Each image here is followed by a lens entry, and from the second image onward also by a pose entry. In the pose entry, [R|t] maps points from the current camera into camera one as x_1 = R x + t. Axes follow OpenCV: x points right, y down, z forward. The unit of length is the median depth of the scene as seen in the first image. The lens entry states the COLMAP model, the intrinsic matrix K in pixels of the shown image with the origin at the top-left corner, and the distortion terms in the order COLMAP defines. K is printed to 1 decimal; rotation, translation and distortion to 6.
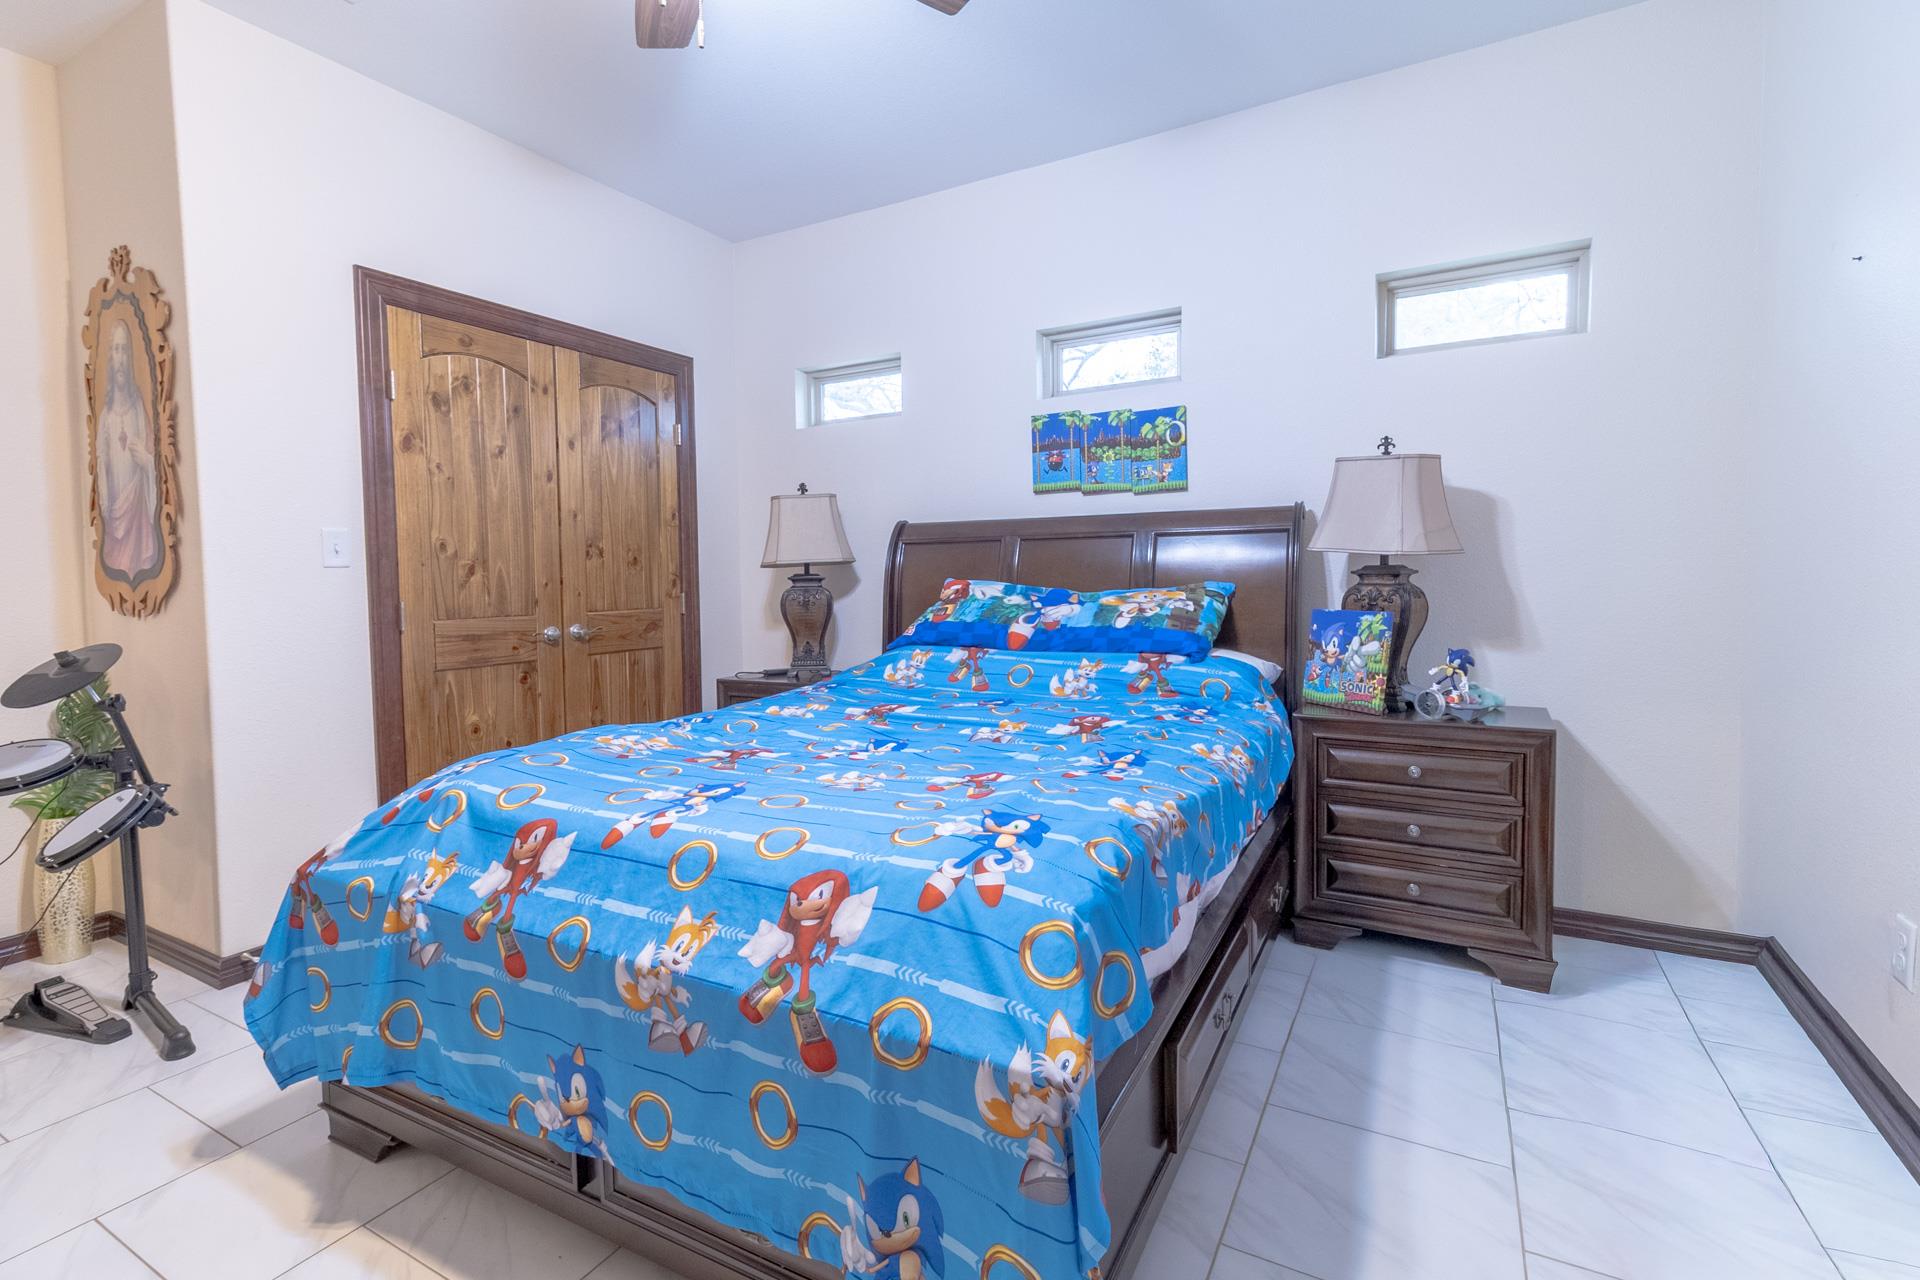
lens RADIAL K [[887.1, 0, 951.8], [0, 887.1, 622.2], [0, 0, 1]] dist [0.004616, -0.000741]
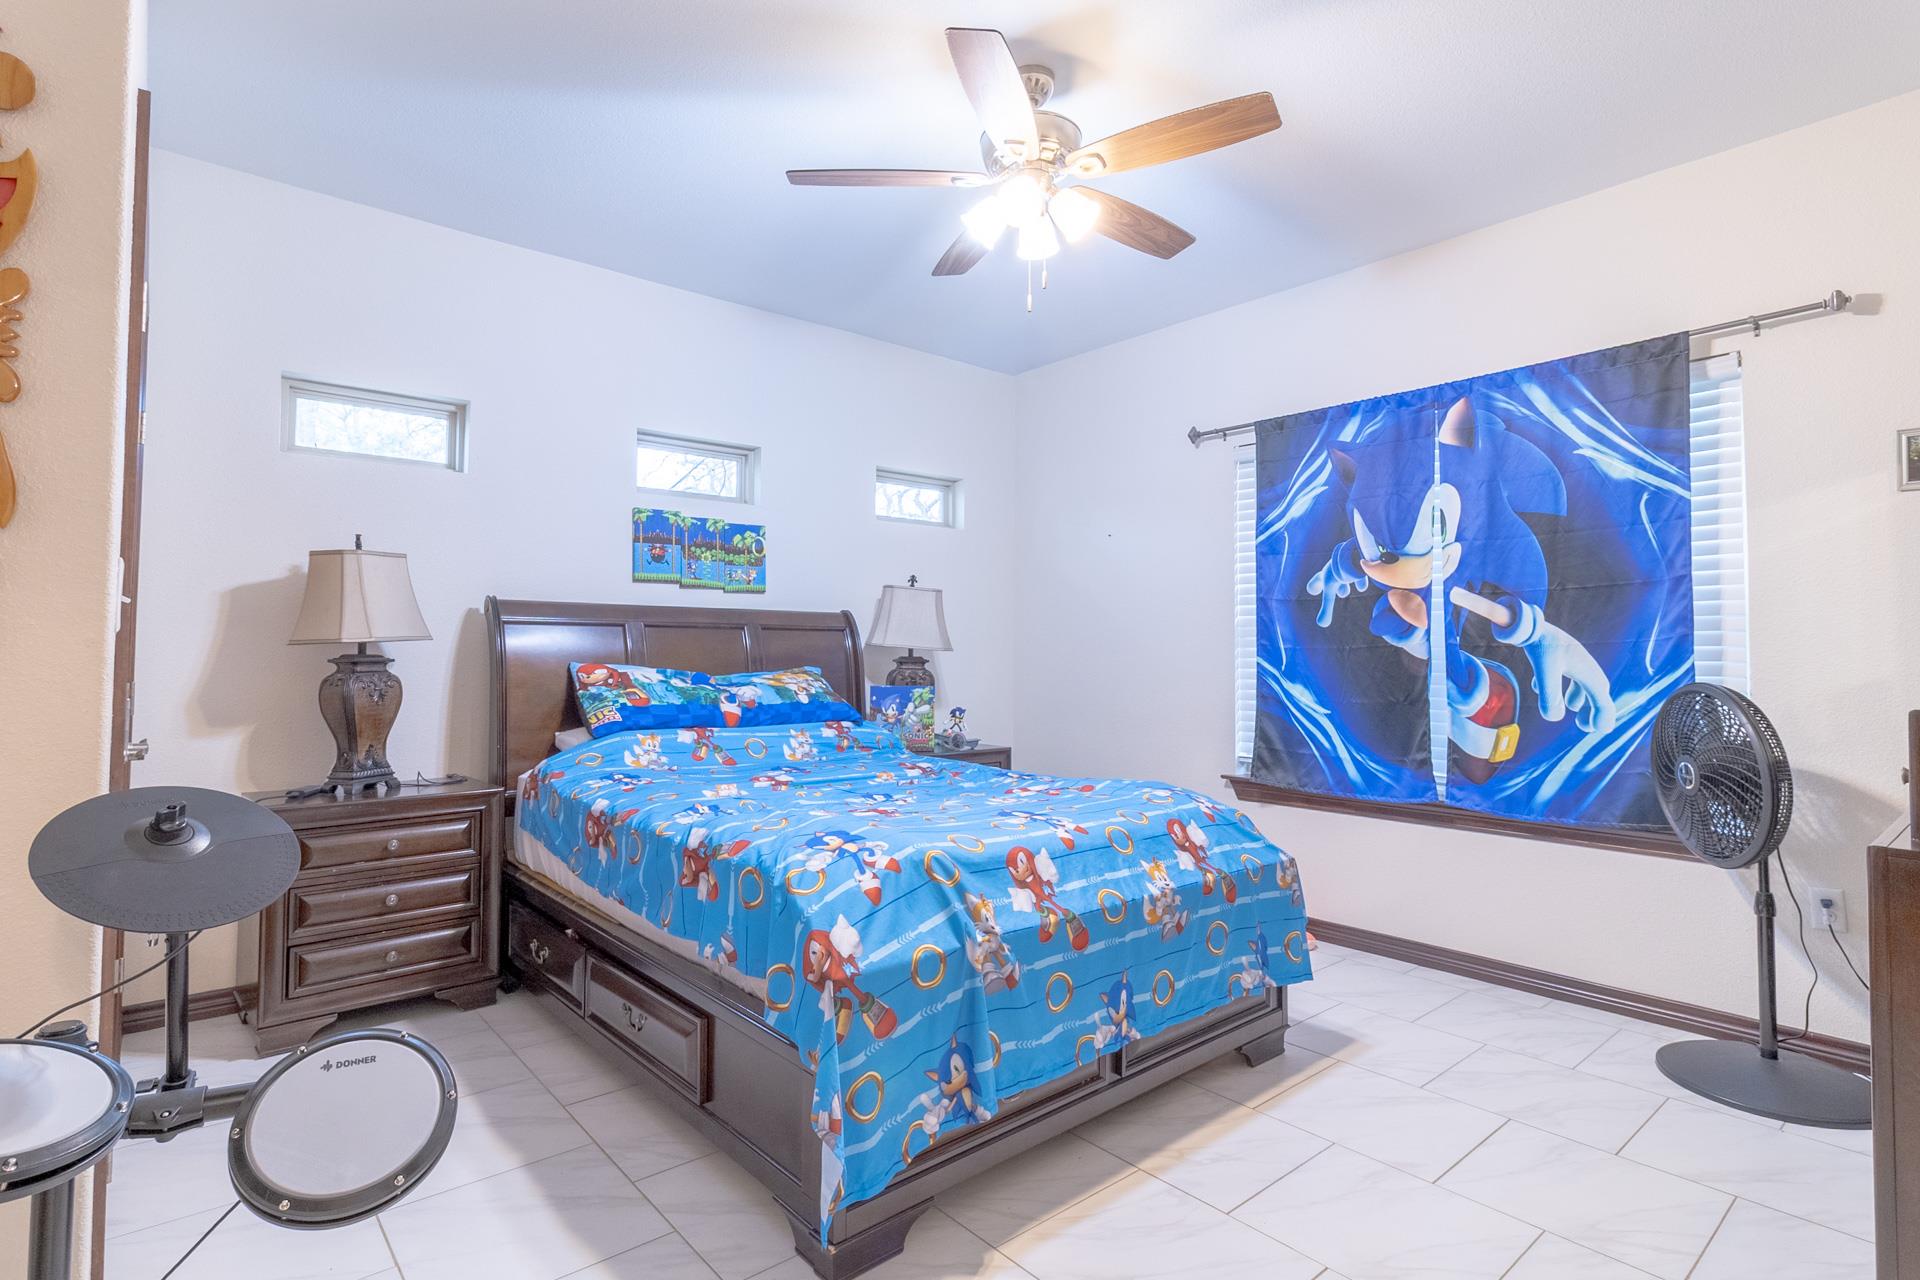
lens RADIAL K [[957.0, 0, 953.4], [0, 957.0, 643.2], [0, 0, 1]] dist [-0.002631, 0.000072]
pose [[0.340321, 0.028497, 0.939877, -0.969038], [0.044402, 0.997939, -0.046335, -0.005844], [-0.939260, 0.057502, 0.338354, 0.326820]]
